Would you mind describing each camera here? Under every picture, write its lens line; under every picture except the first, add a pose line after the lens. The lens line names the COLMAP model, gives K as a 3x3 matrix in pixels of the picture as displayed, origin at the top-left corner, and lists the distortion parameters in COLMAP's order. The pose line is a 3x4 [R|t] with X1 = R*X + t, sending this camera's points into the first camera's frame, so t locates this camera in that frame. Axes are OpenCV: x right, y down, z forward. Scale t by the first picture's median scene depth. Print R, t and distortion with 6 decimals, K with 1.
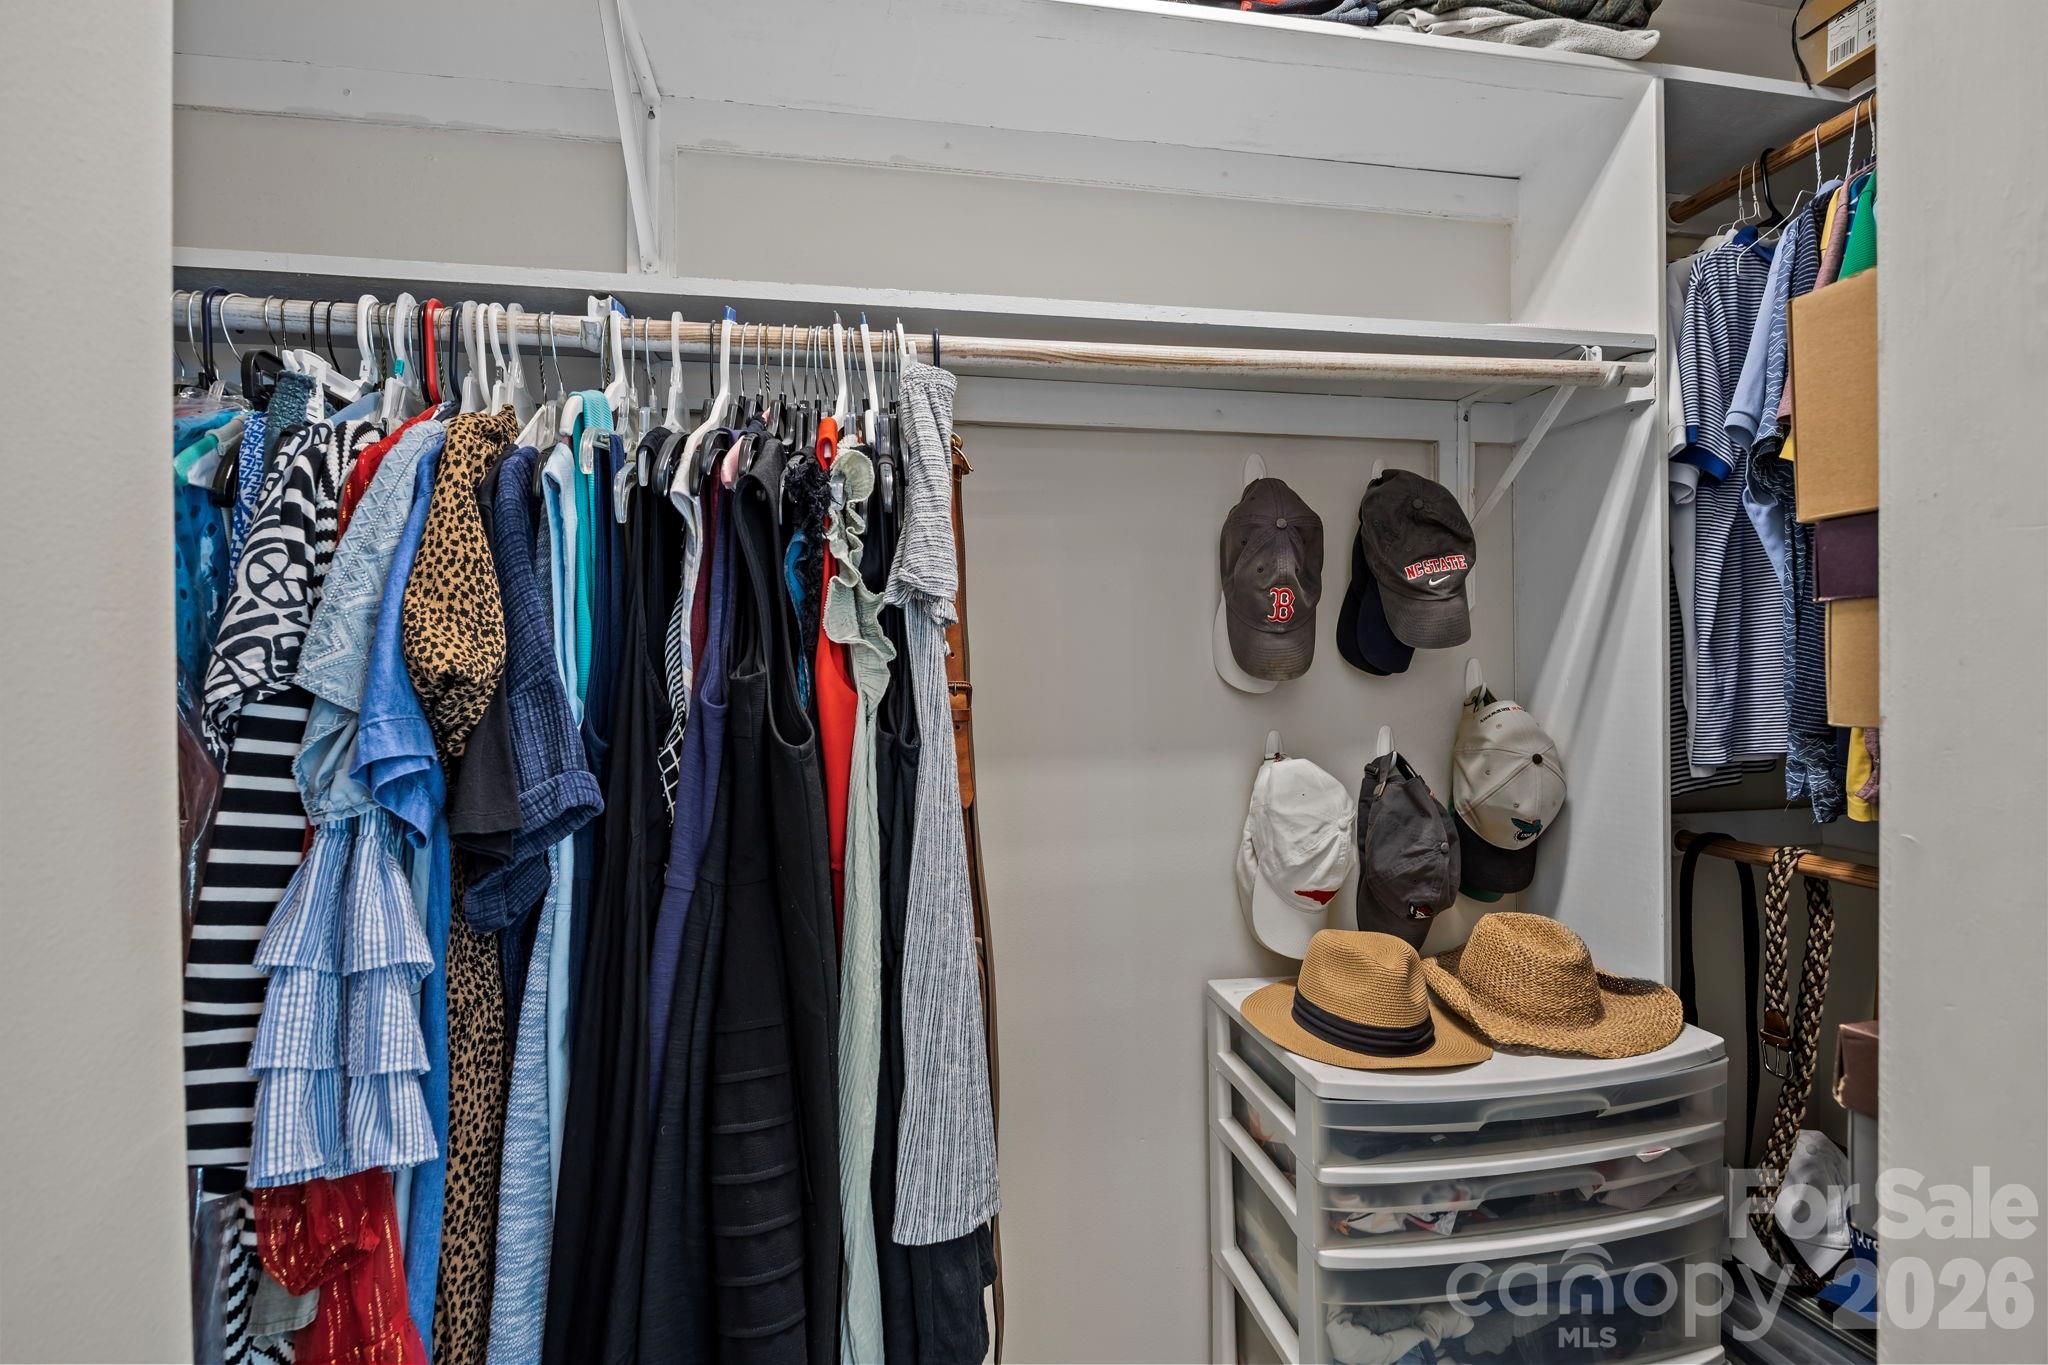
lens RADIAL K [[923.6, 0, 1024.0], [0, 923.6, 682.5], [0, 0, 1]] dist [-0.001551, -0.000200]
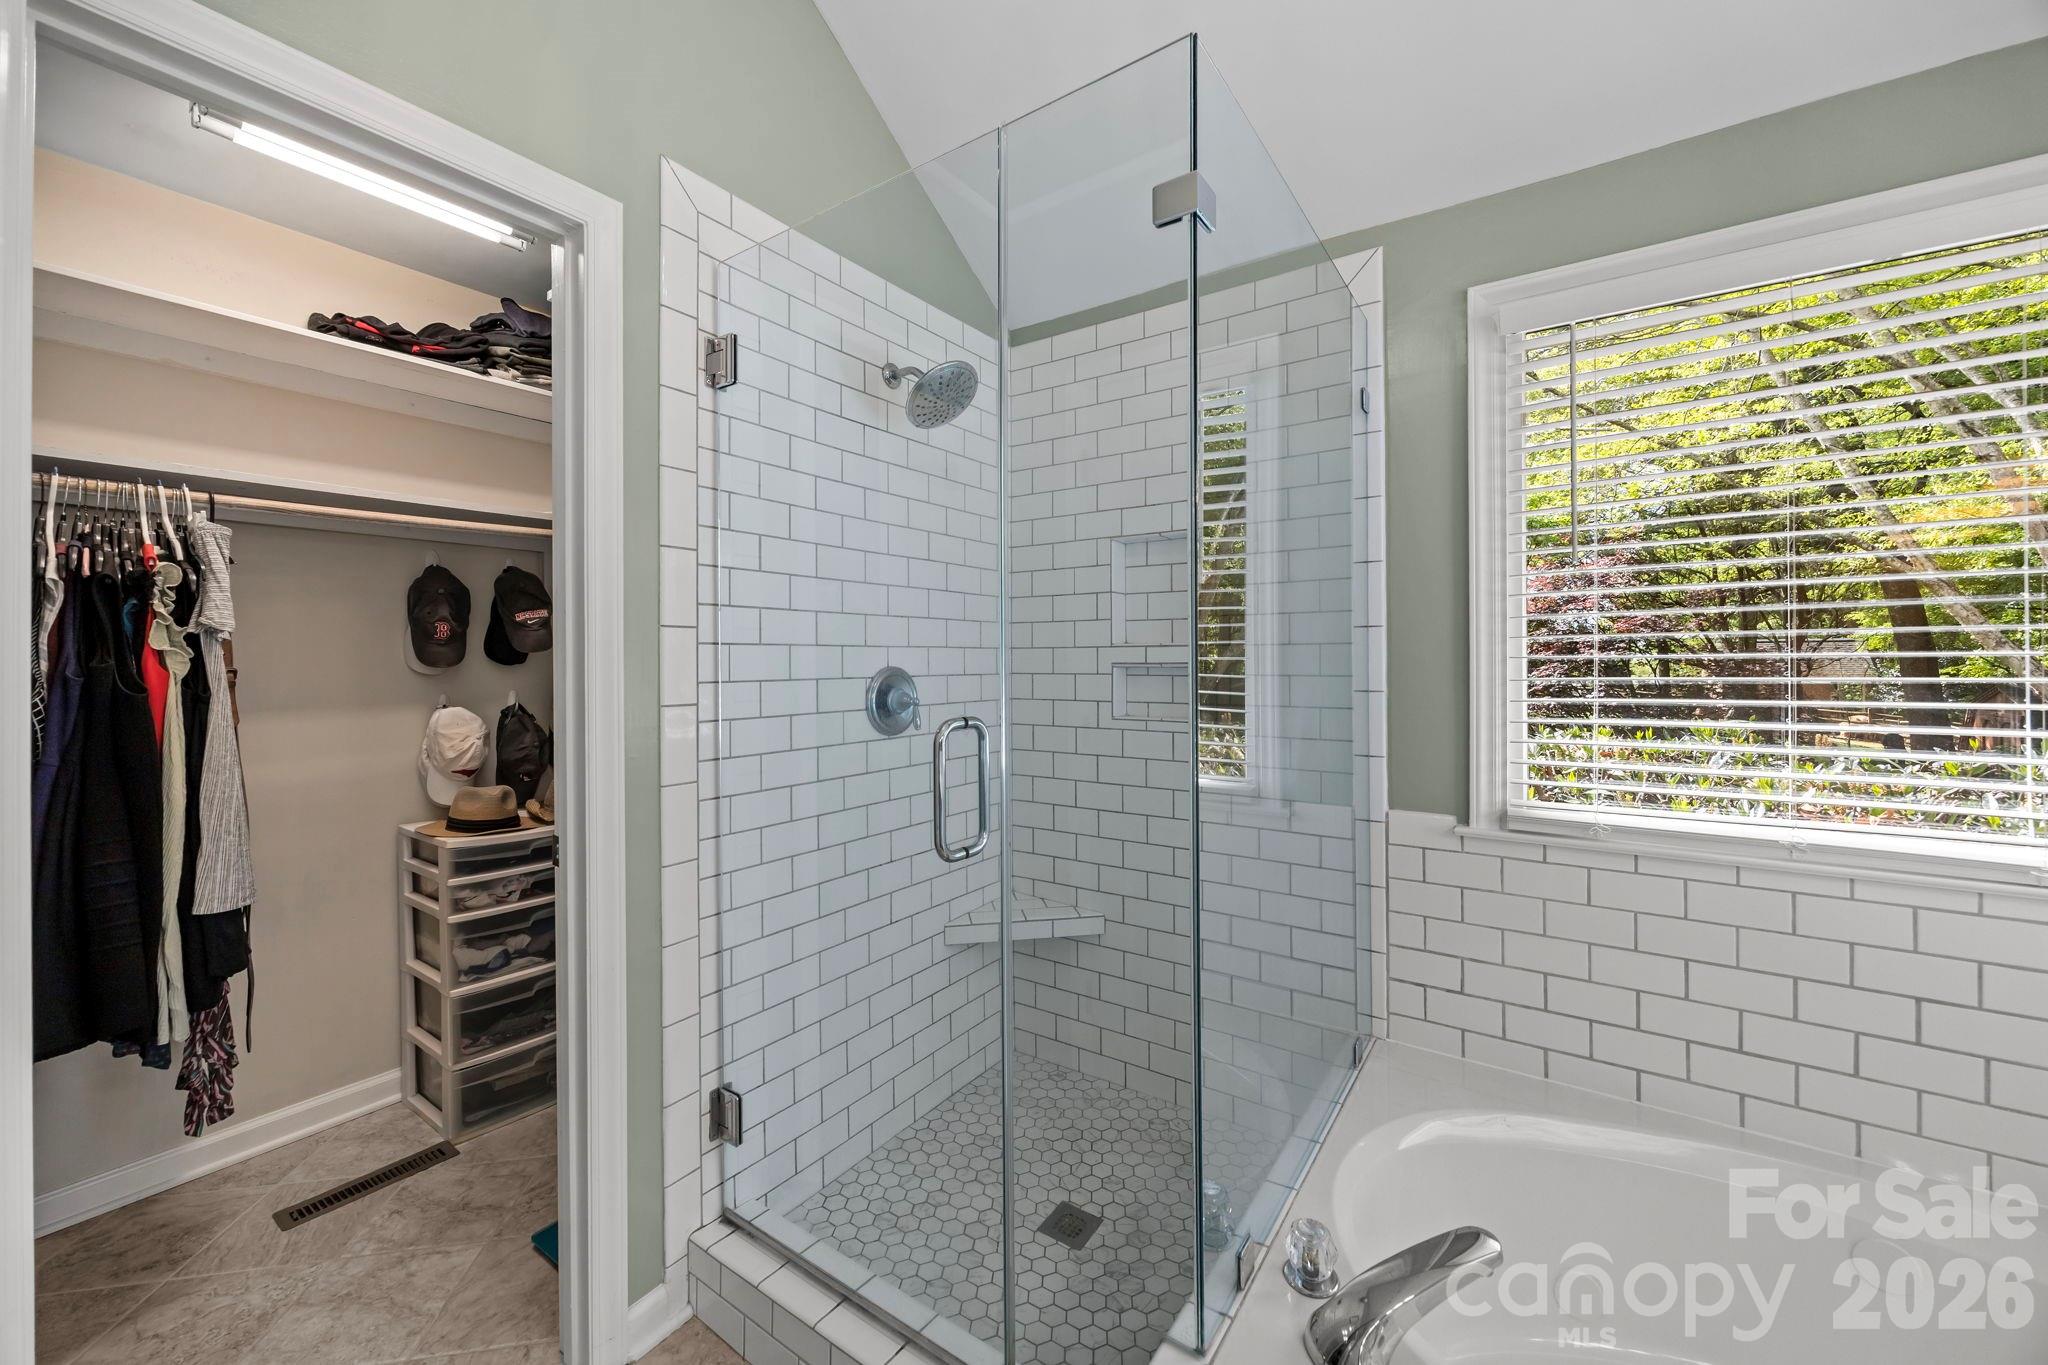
lens RADIAL K [[790.9, 0, 1022.7], [0, 790.9, 656.3], [0, 0, 1]] dist [-0.001653, -0.000194]
pose [[0.711105, 0.005565, 0.703064, -0.048032], [0.011340, 0.999748, -0.019383, 0.027147], [-0.702995, 0.021756, 0.710862, -1.479756]]
